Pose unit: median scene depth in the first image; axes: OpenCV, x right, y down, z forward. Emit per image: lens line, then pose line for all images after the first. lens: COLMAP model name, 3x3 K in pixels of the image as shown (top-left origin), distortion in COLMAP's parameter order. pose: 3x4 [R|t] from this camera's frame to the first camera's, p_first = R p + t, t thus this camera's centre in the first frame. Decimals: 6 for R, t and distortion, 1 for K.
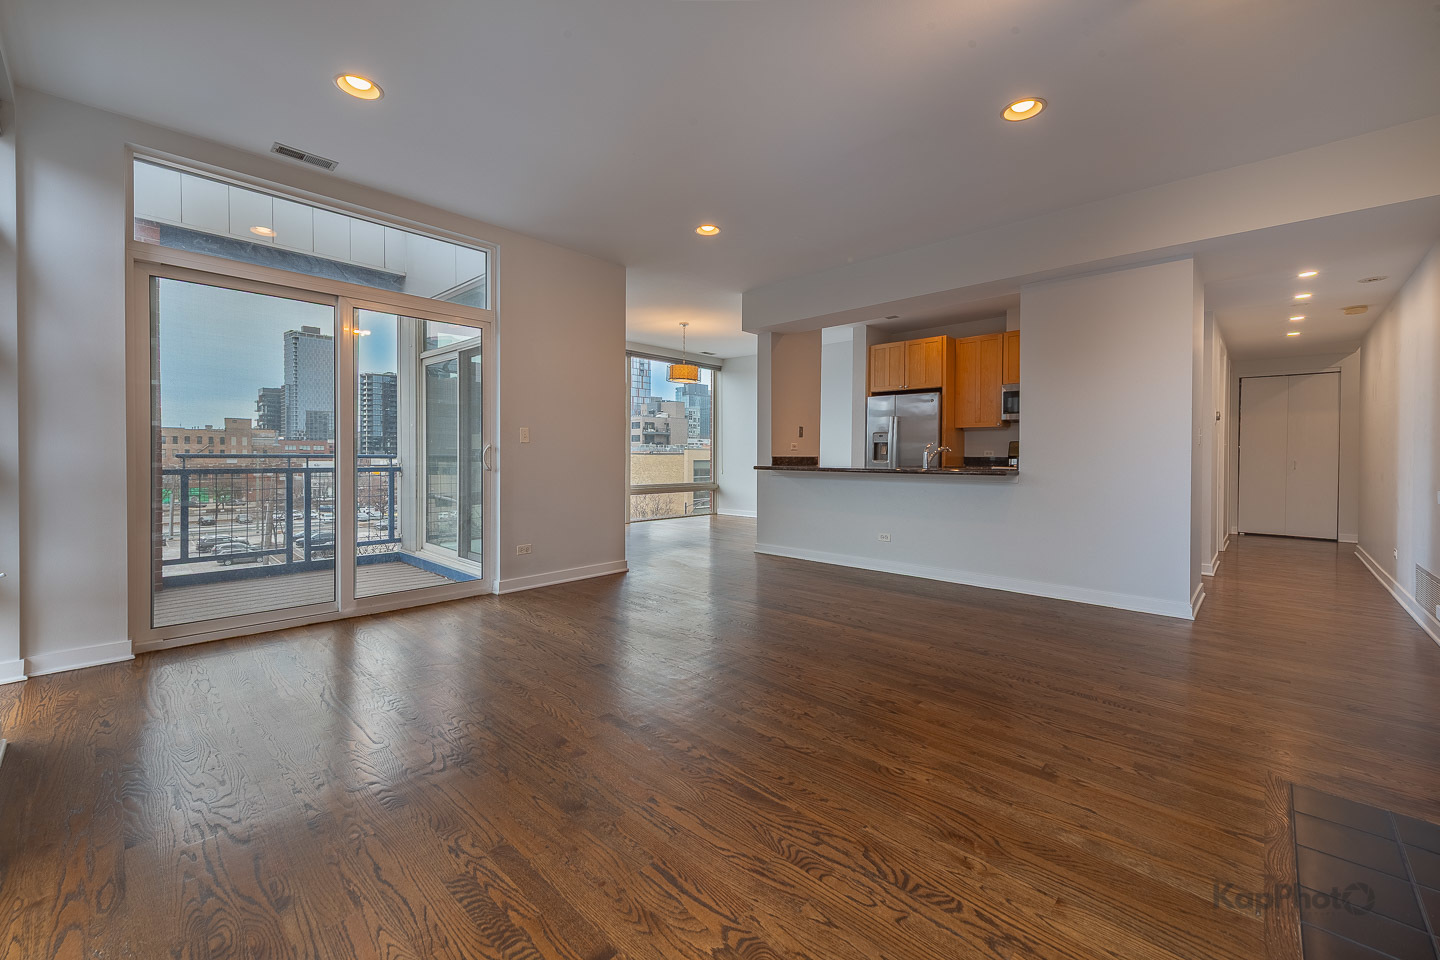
lens RADIAL K [[610.5, 0, 720.0], [0, 610.5, 480.0], [0, 0, 1]] dist [-0.000734, -0.000236]
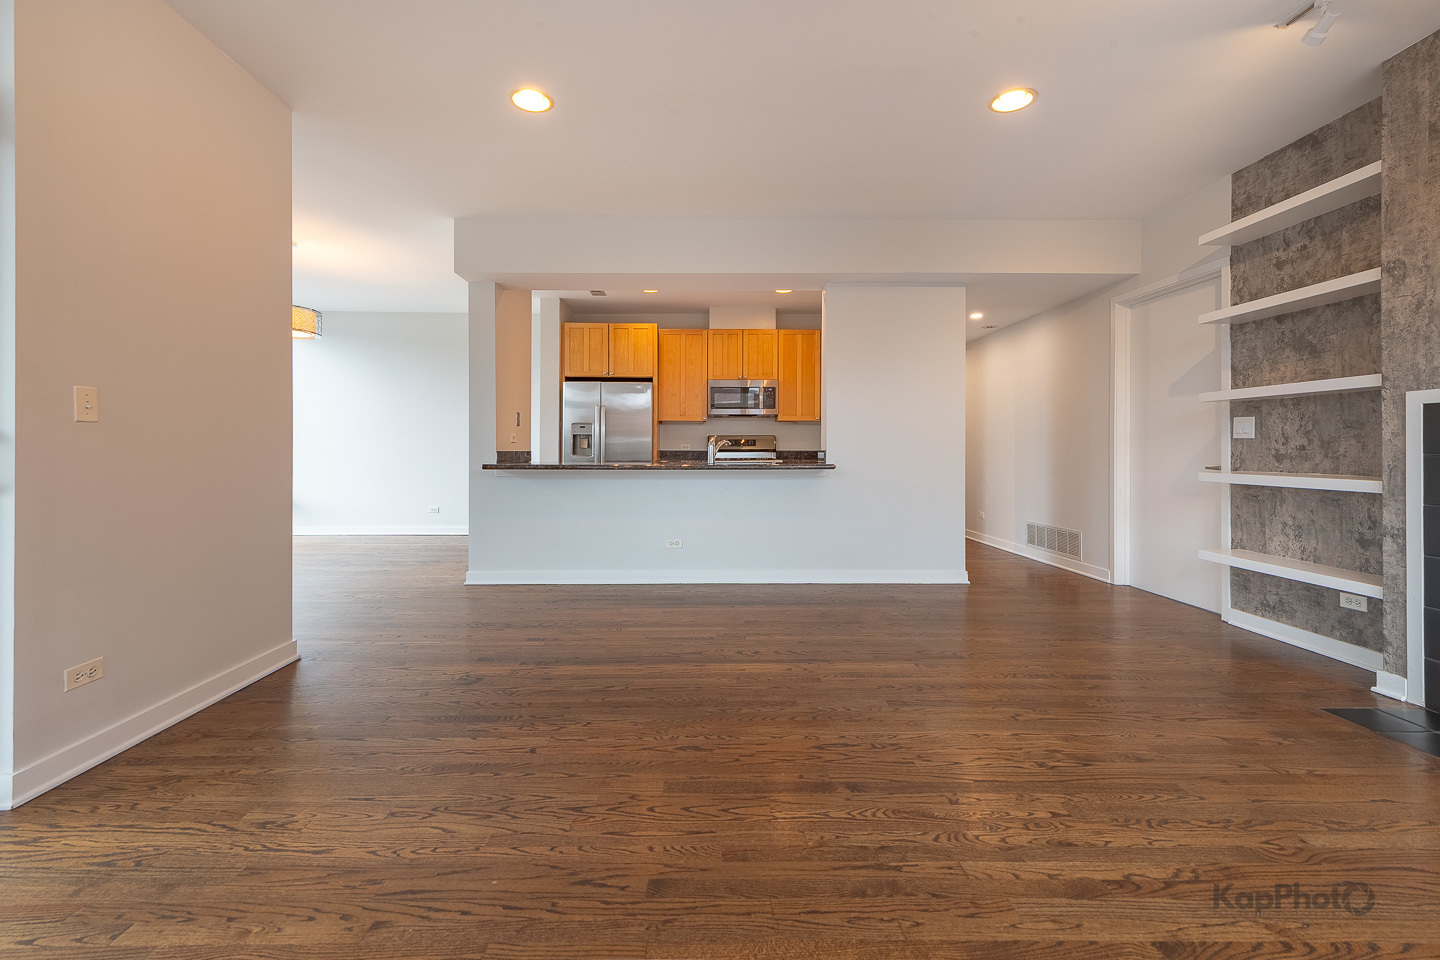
lens RADIAL K [[598.1, 0, 730.2], [0, 598.1, 456.4], [0, 0, 1]] dist [0.001754, -0.000512]
pose [[0.702447, -0.011669, 0.711640, -0.230587], [0.033949, 0.999277, -0.017125, -0.010056], [-0.710926, 0.036189, 0.702335, 0.294262]]
